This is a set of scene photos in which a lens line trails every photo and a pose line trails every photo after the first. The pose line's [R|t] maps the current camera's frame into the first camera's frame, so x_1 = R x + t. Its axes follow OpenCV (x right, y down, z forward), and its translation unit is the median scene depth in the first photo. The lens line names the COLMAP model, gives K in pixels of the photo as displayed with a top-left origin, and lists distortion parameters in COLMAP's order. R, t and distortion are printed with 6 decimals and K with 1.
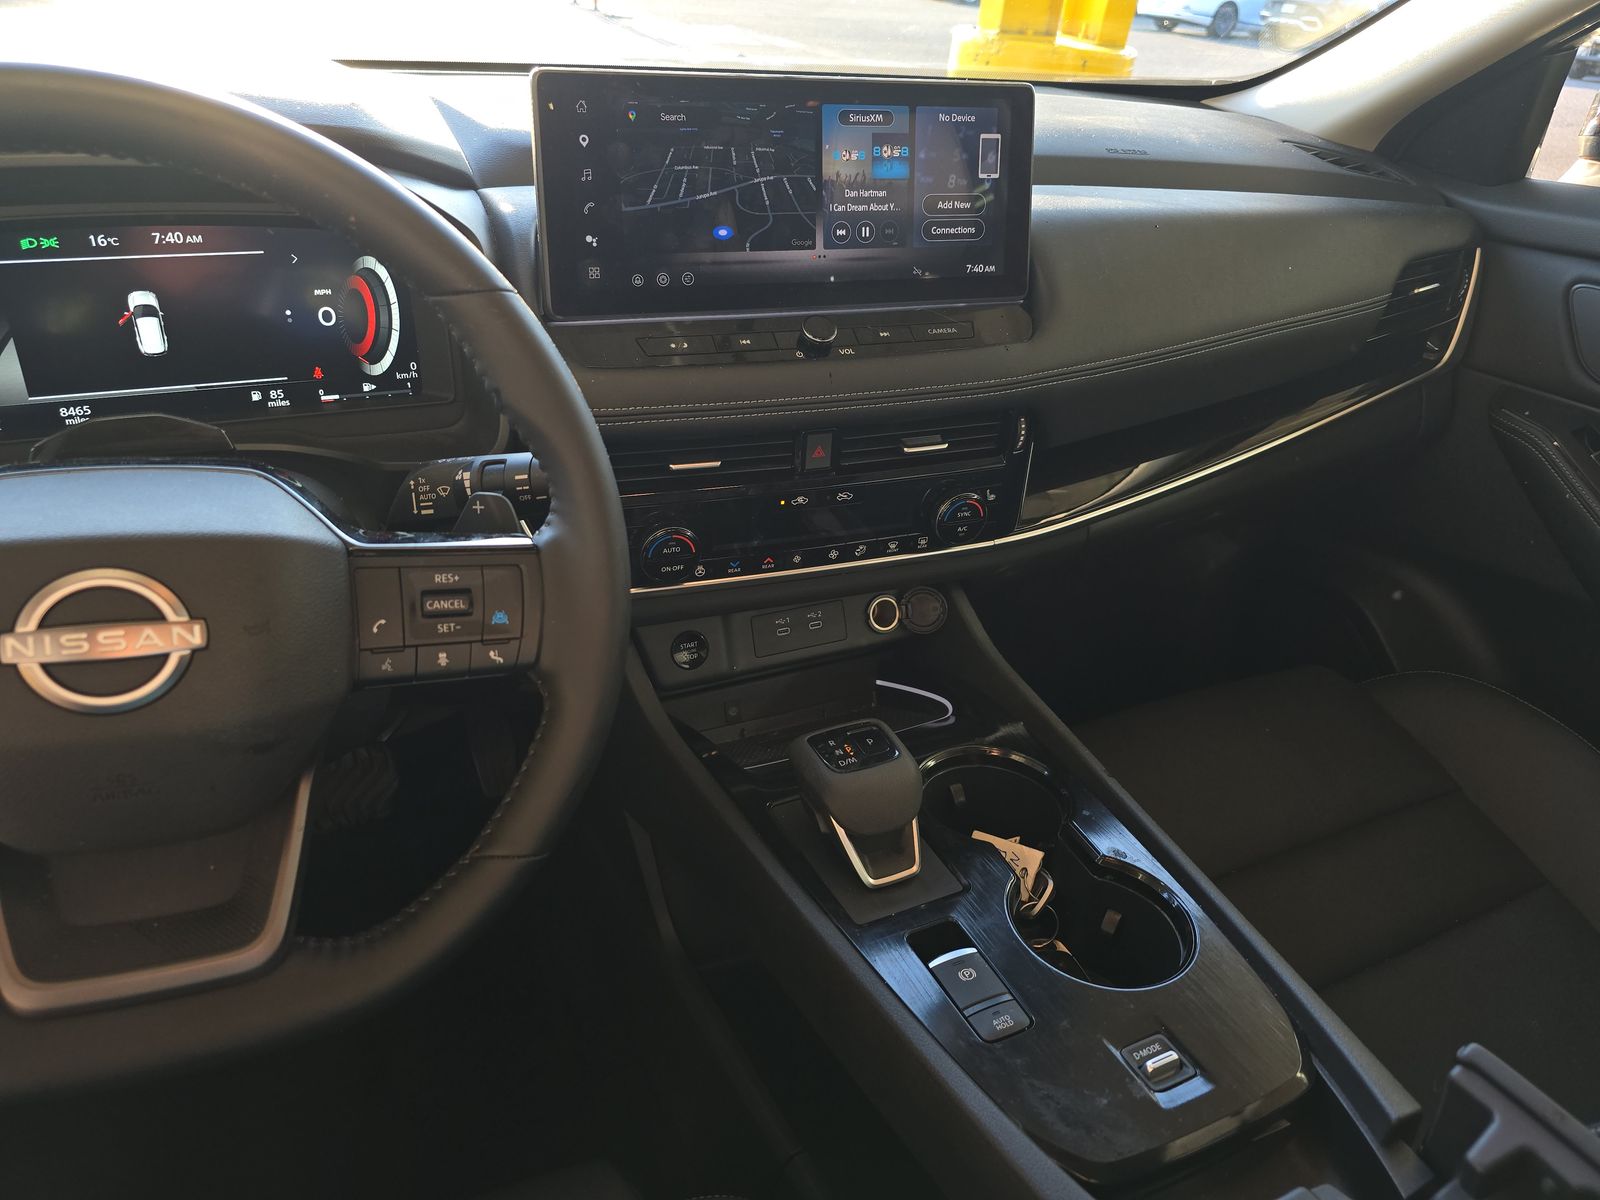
lens RADIAL K [[1067.5, 0, 758.6], [0, 1067.5, 630.3], [0, 0, 1]] dist [0.022582, -0.034703]
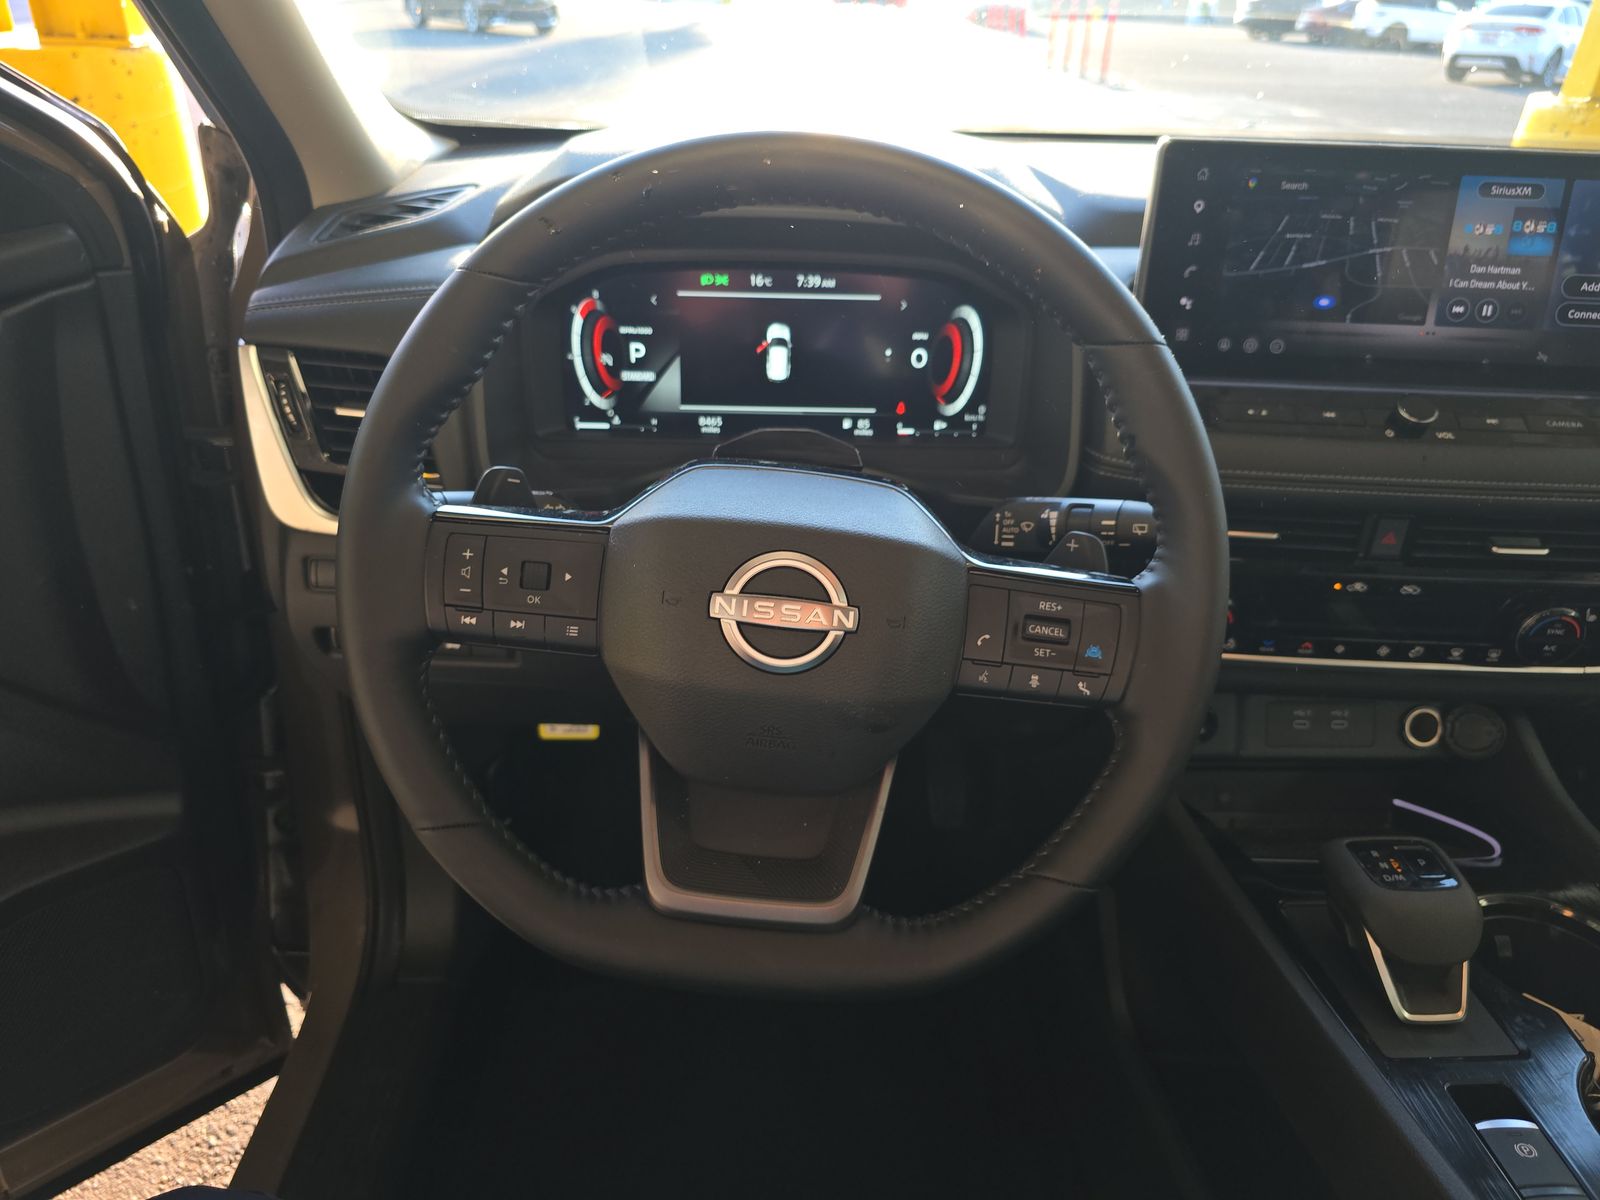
lens RADIAL K [[1067.5, 0, 797.1], [0, 1067.5, 616.6], [0, 0, 1]] dist [0.022582, -0.034703]
pose [[0.919026, 0.159166, -0.360634, -0.087916], [-0.181548, 0.982960, -0.028820, 0.023355], [0.349901, 0.091959, 0.932262, -0.044643]]
